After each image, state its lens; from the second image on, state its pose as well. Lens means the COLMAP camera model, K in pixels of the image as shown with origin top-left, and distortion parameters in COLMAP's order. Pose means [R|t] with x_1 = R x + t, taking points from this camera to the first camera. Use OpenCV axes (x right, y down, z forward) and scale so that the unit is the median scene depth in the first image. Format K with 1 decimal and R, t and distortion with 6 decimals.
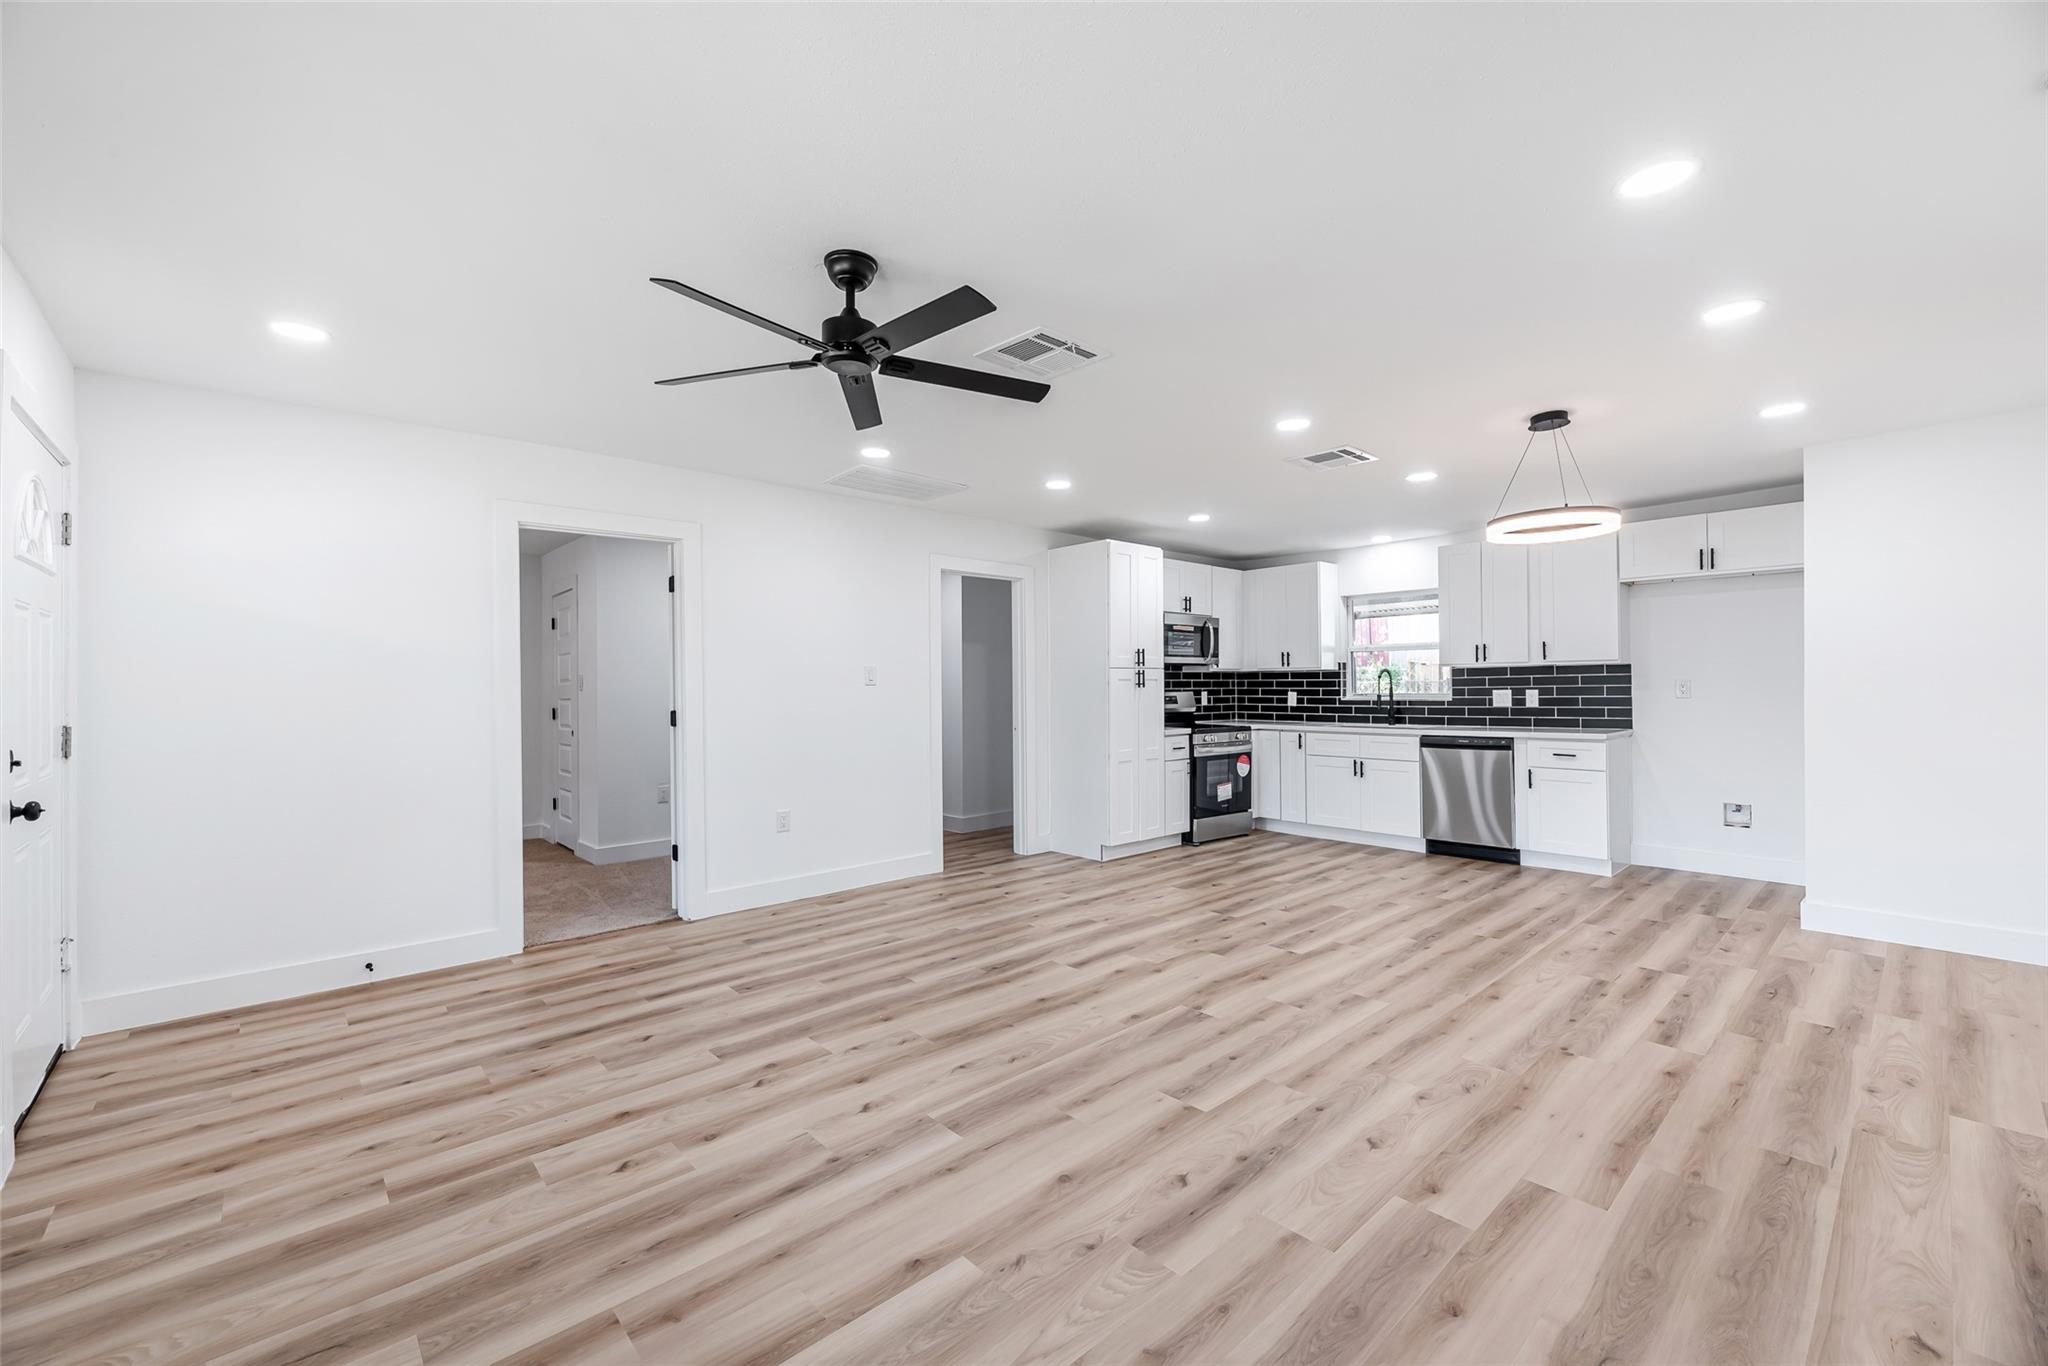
lens RADIAL K [[813.0, 0, 978.9], [0, 813.0, 681.6], [0, 0, 1]] dist [-0.002251, -0.000100]
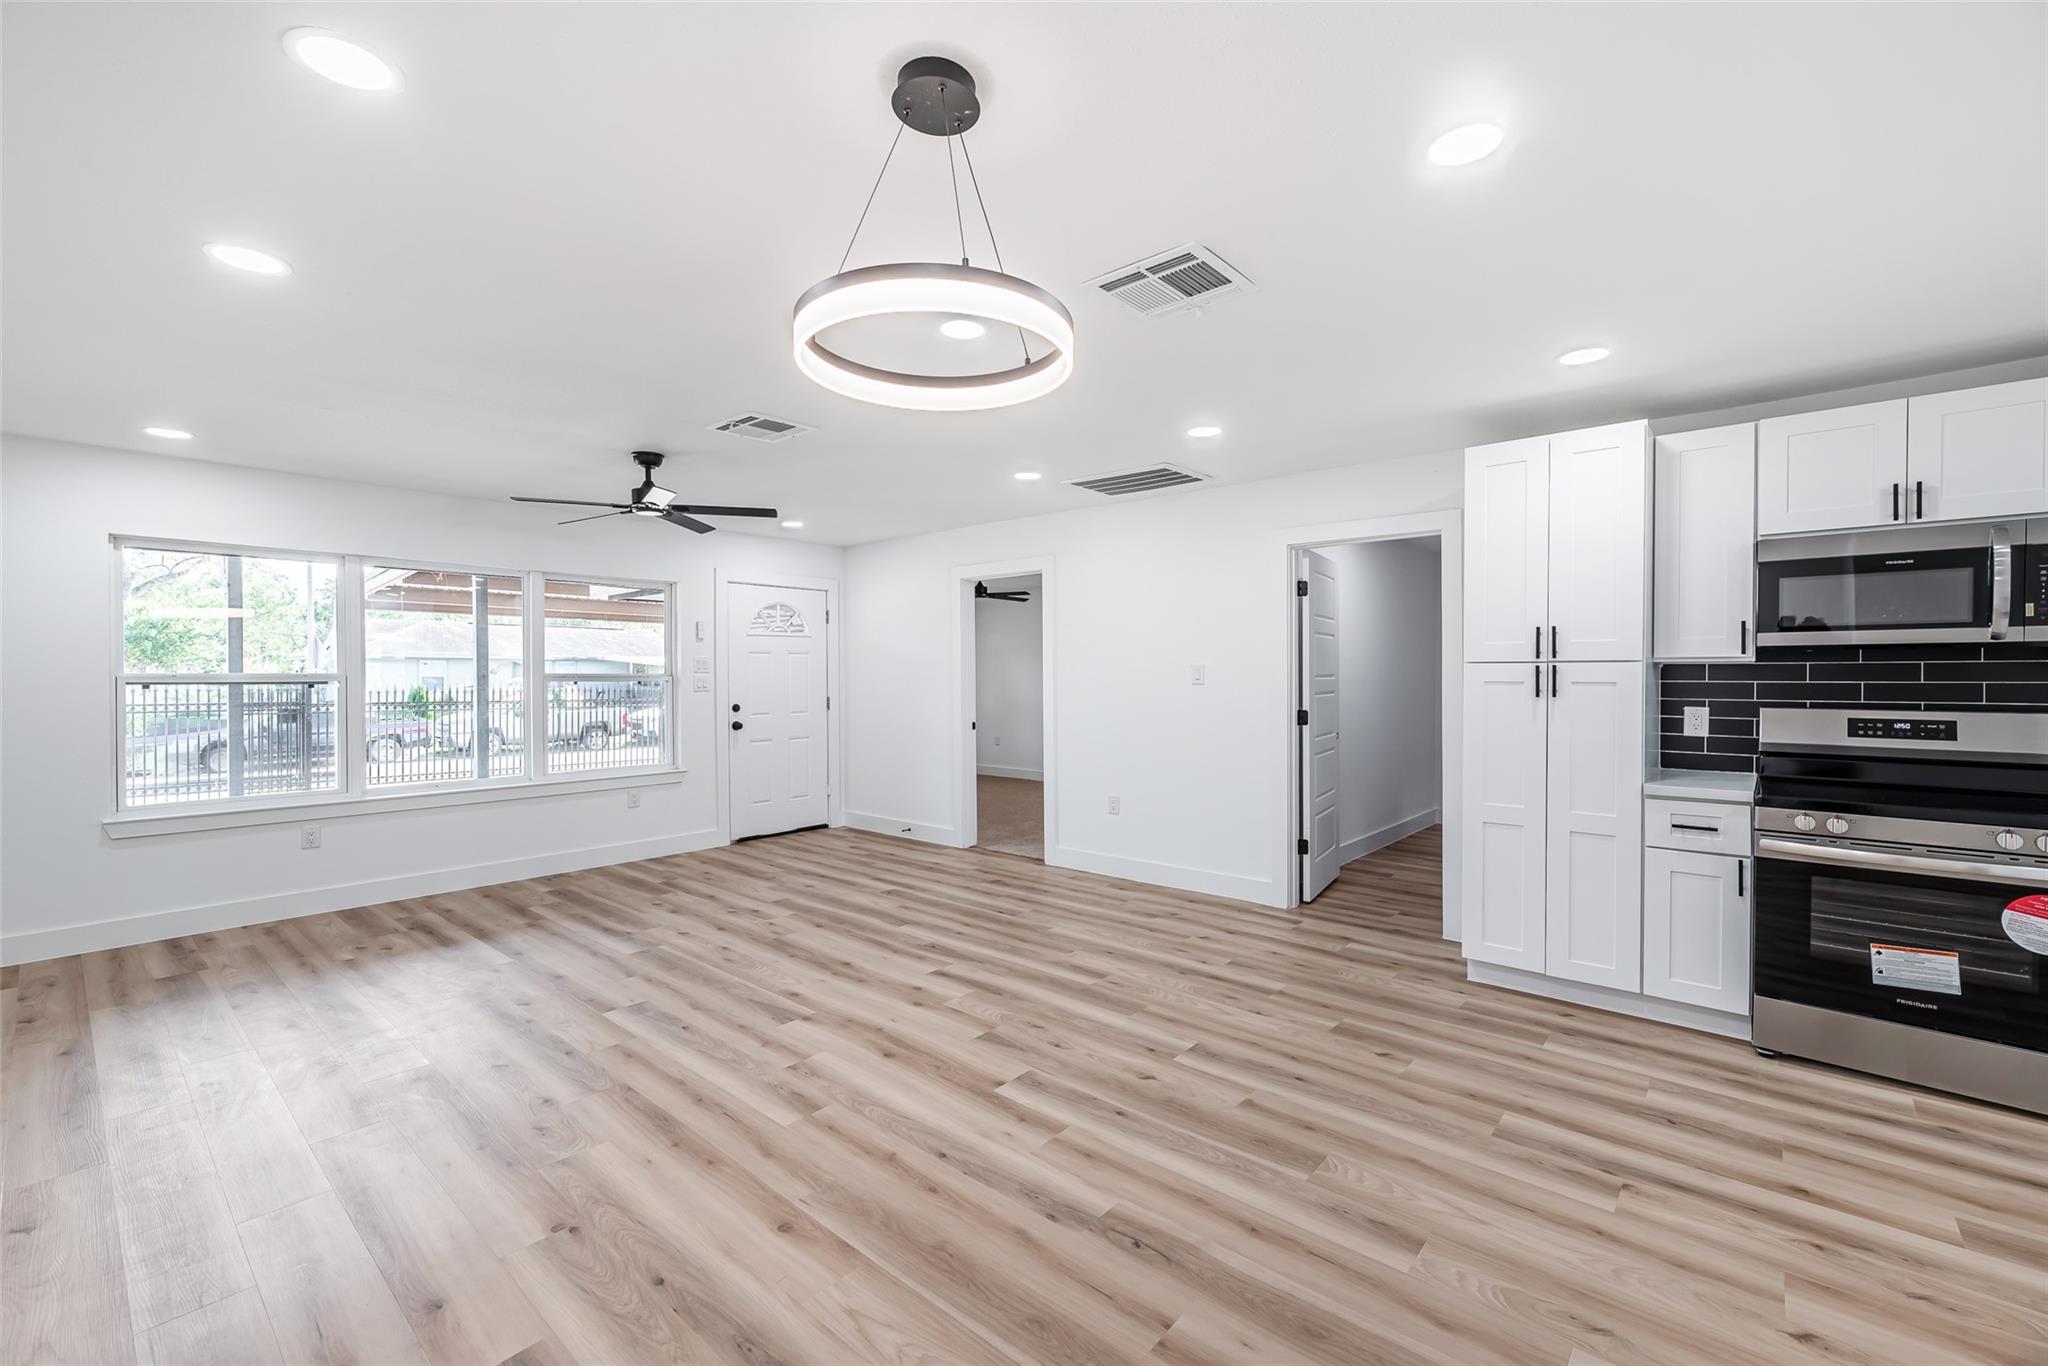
lens RADIAL K [[815.0, 0, 1058.3], [0, 815.0, 679.0], [0, 0, 1]] dist [0.001251, 0.000111]
pose [[0.189164, 0.013589, -0.981852, 1.151086], [0.005399, 0.999875, 0.014879, -0.019437], [0.981931, -0.008116, 0.189067, 0.996522]]
